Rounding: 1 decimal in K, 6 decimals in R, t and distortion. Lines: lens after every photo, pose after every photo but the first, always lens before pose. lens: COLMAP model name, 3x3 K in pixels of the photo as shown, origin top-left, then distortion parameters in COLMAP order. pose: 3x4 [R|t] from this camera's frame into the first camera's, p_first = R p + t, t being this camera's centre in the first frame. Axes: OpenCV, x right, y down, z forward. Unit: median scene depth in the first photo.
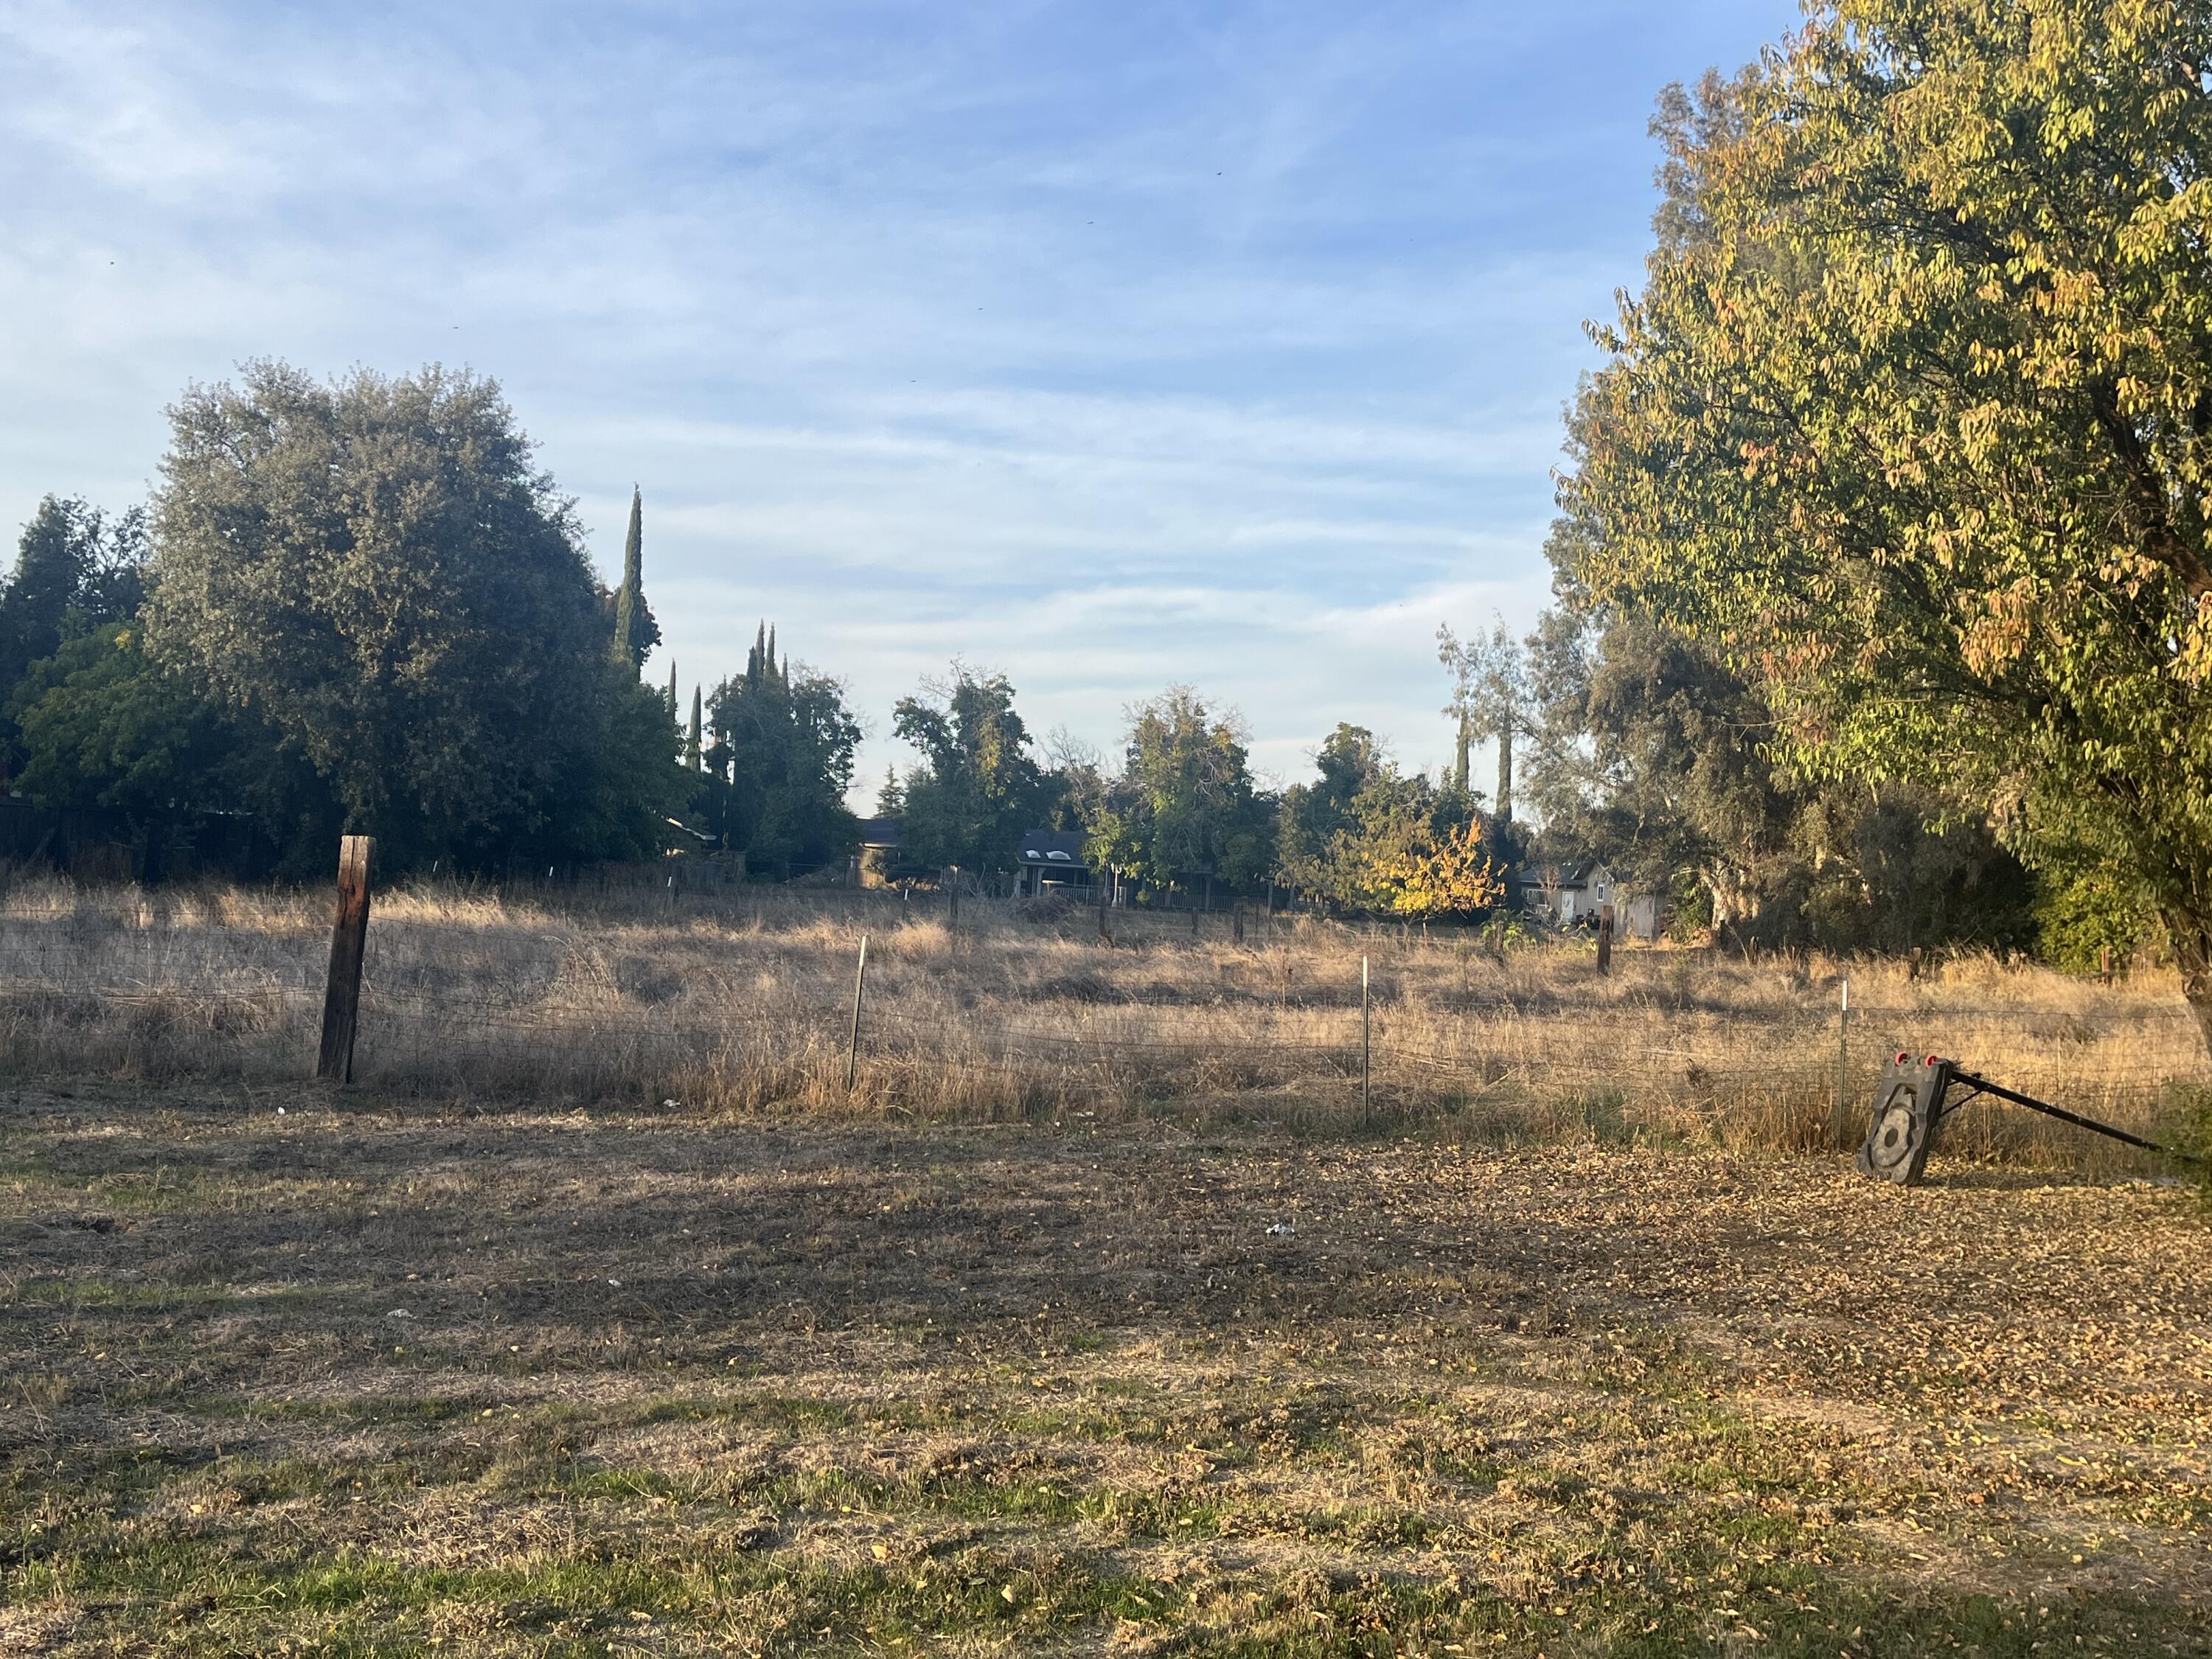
lens RADIAL K [[2053.4, 0, 1085.1], [0, 2053.4, 823.1], [0, 0, 1]] dist [0.008346, 0.000000]
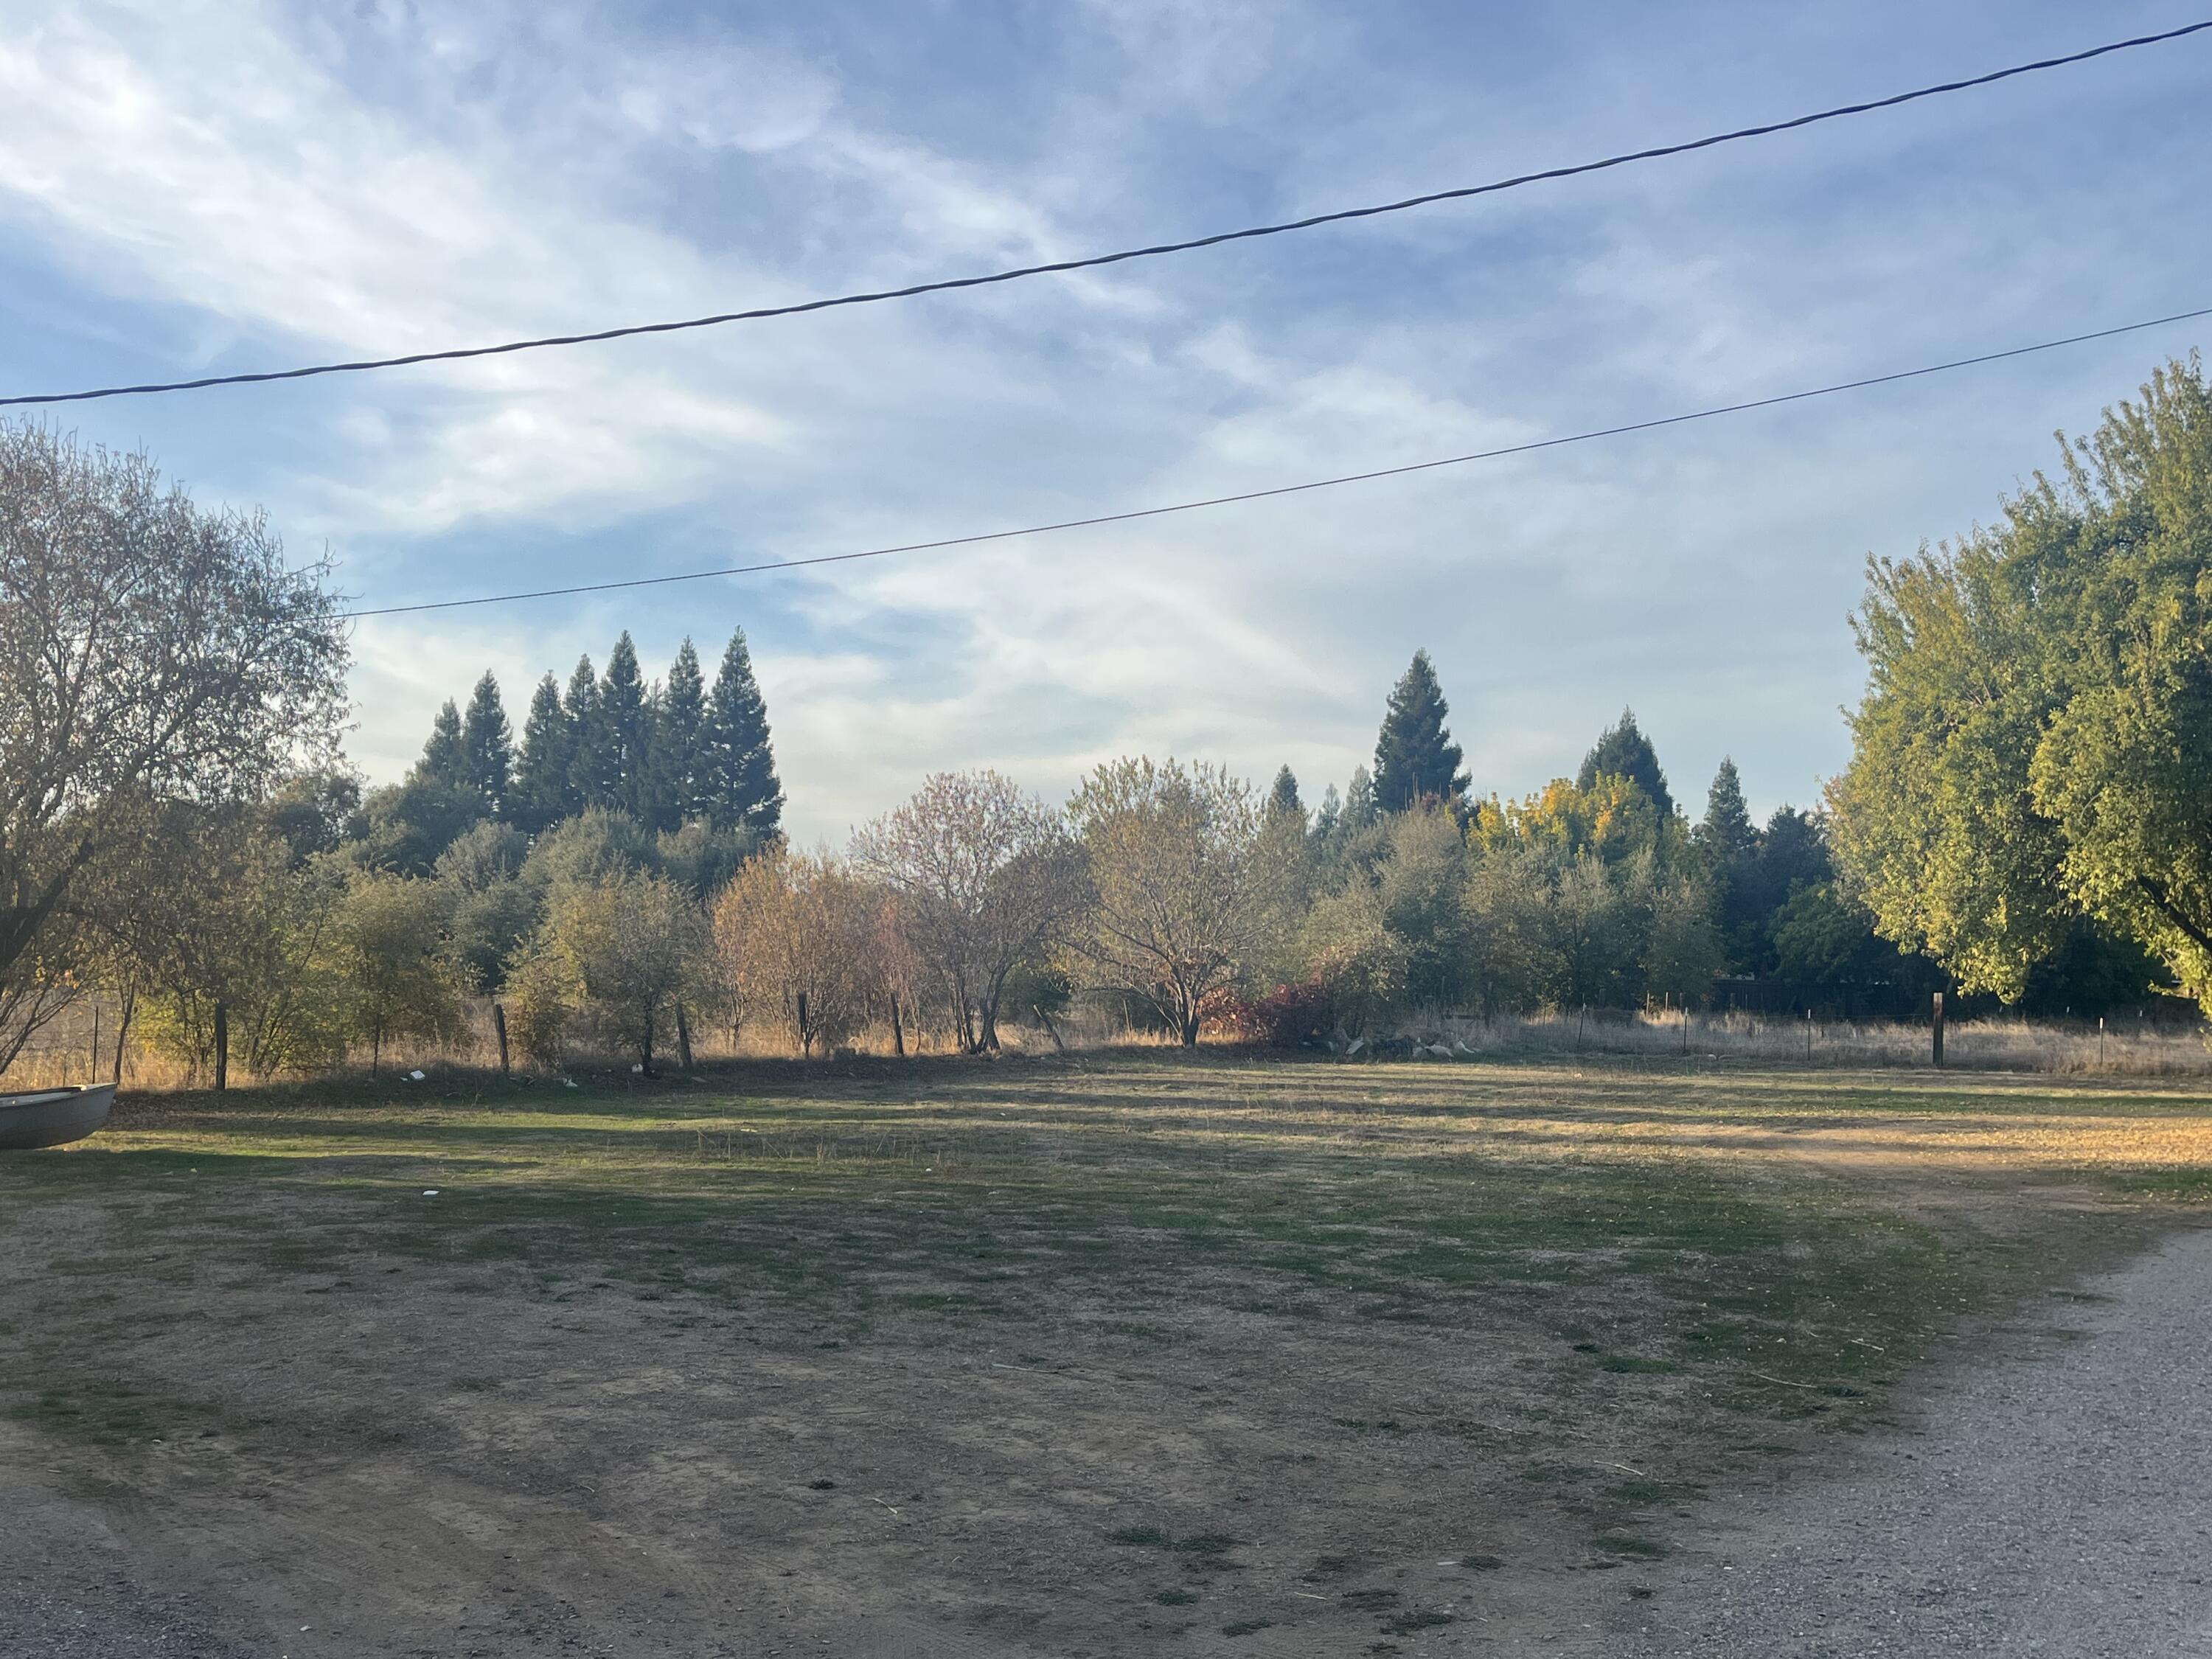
lens RADIAL K [[2106.6, 0, 1103.4], [0, 2106.6, 823.0], [0, 0, 1]] dist [-0.011243, 0.000000]
pose [[0.741493, -0.093224, -0.664453, 0.082536], [0.042606, 0.994844, -0.092033, -0.001053], [0.669606, 0.039932, 0.741642, -0.216939]]
